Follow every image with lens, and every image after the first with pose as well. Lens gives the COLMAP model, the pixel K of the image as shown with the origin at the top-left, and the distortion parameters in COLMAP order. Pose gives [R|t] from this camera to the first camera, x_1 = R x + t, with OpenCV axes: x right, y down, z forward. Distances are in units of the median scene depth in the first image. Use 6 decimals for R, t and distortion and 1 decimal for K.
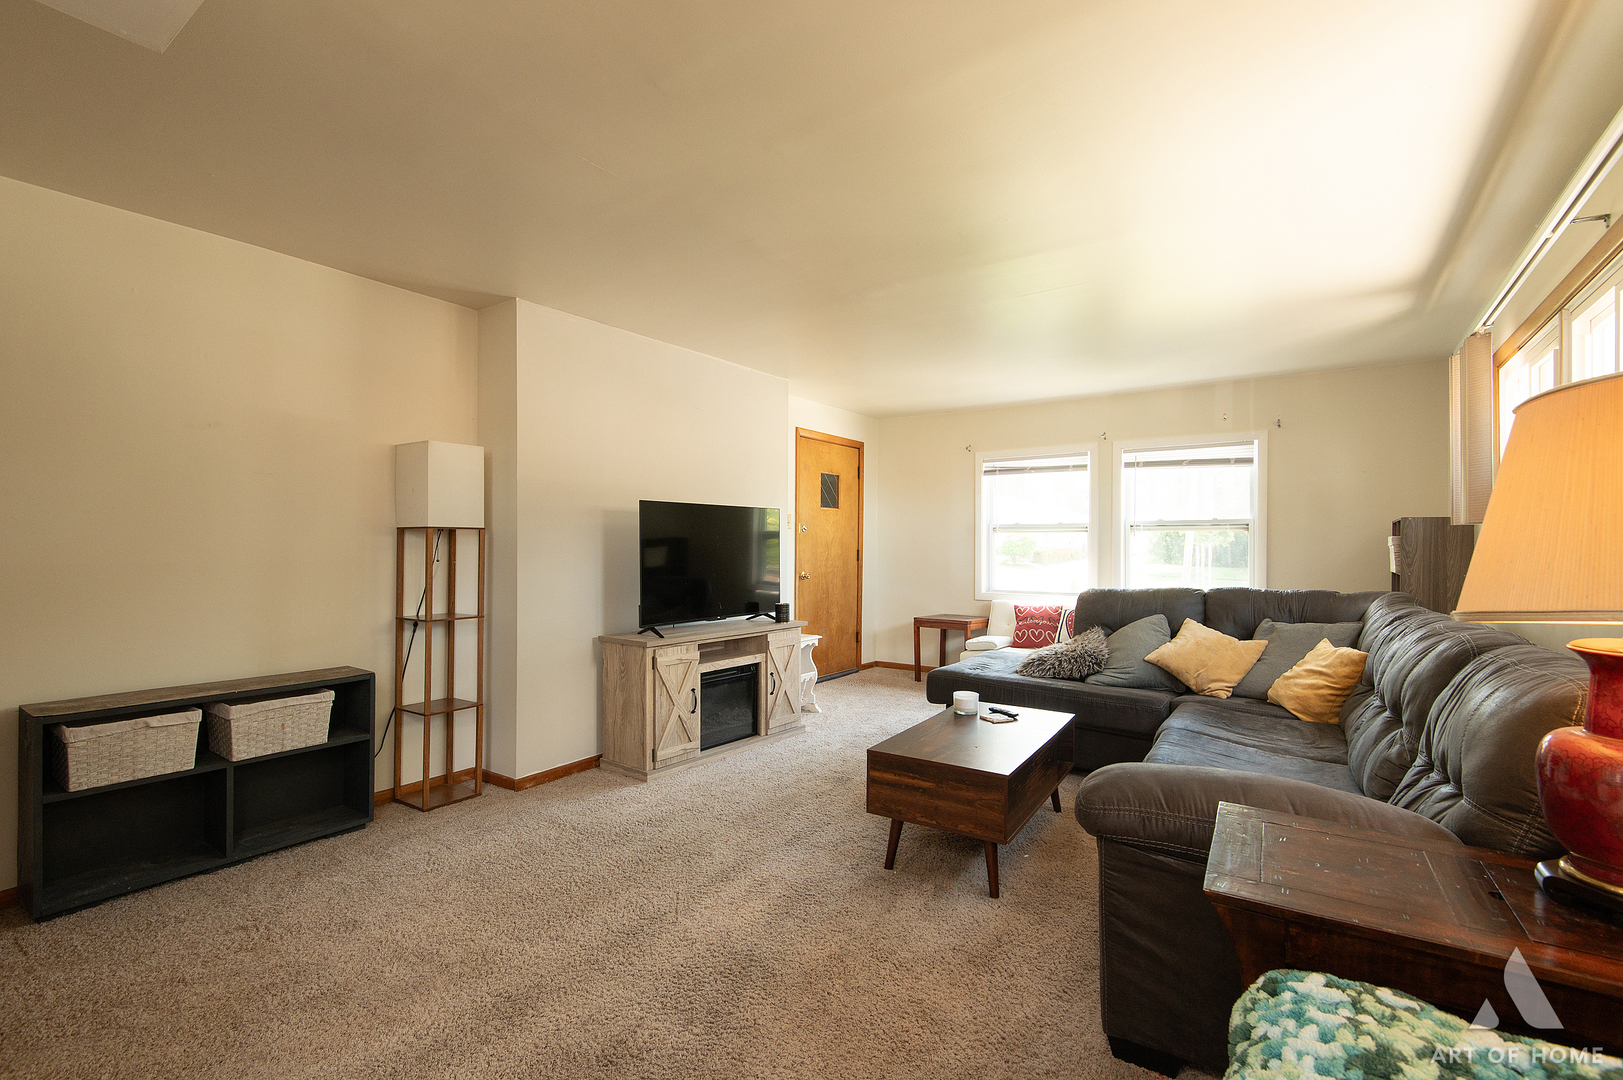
lens RADIAL K [[738.0, 0, 805.5], [0, 738.0, 540.1], [0, 0, 1]] dist [0.005894, -0.000983]
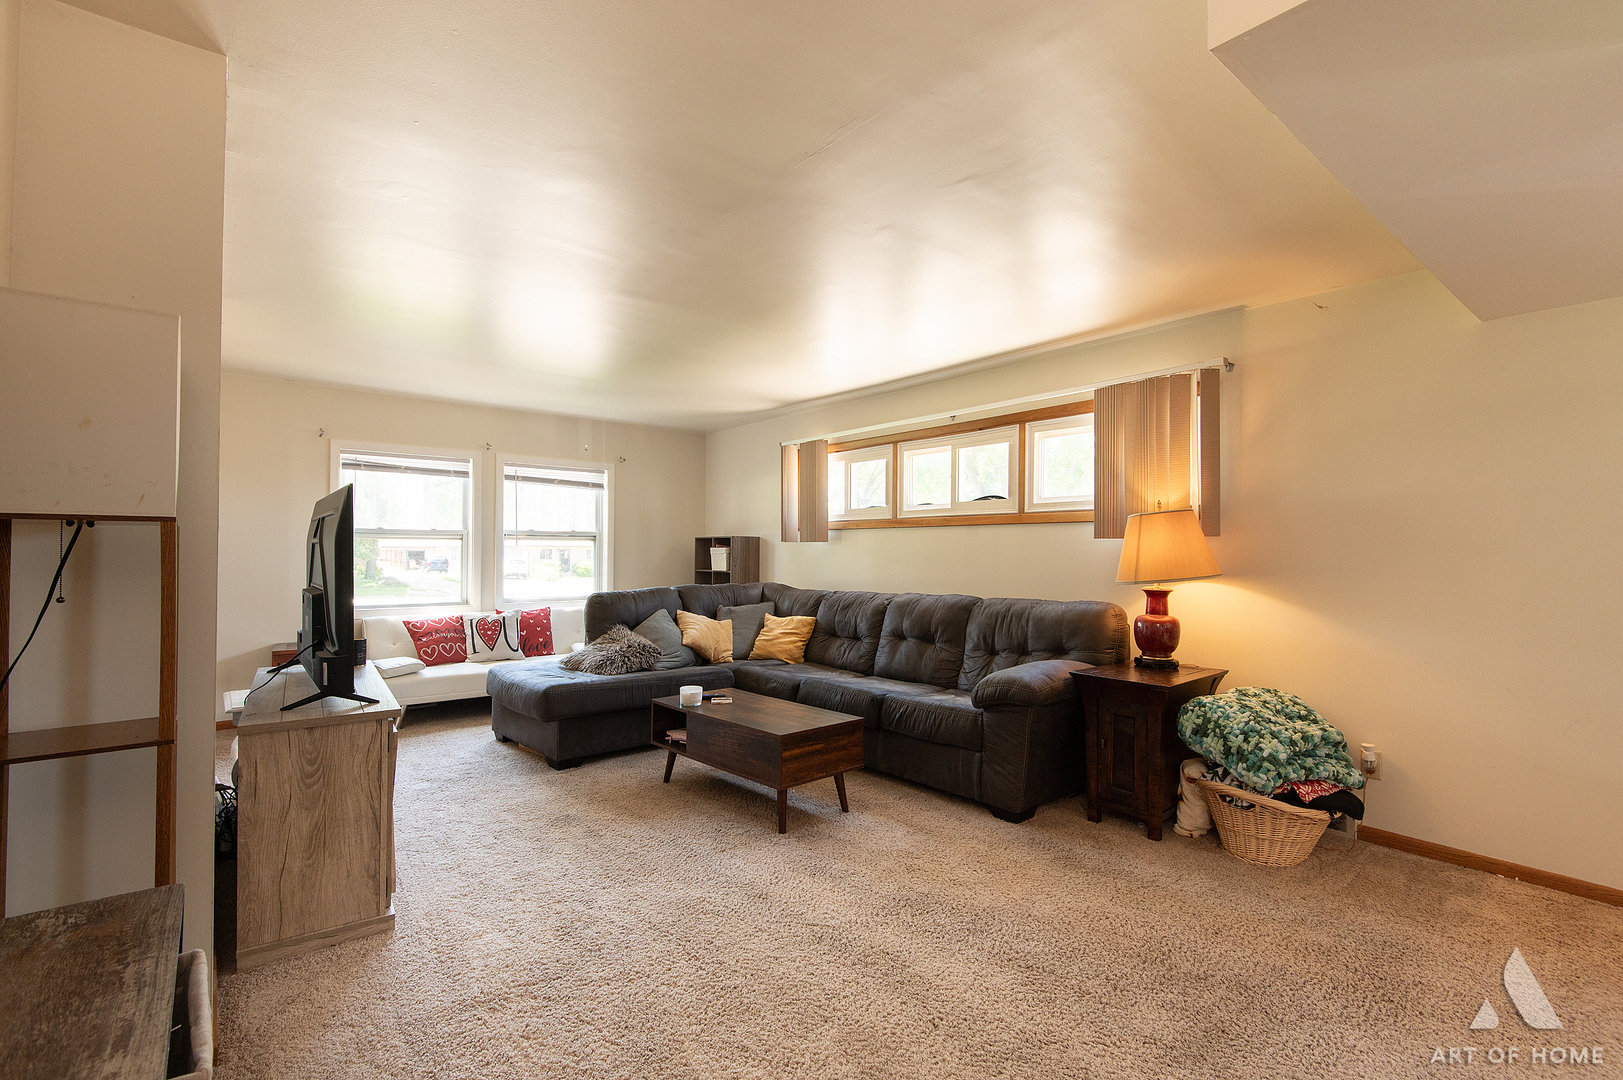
lens RADIAL K [[738.0, 0, 807.8], [0, 738.0, 545.5], [0, 0, 1]] dist [0.005894, -0.000983]
pose [[0.252813, 0.007292, 0.967488, -0.521987], [-0.008269, 0.999951, -0.005376, -0.002147], [-0.967480, -0.006641, 0.252861, 0.345938]]
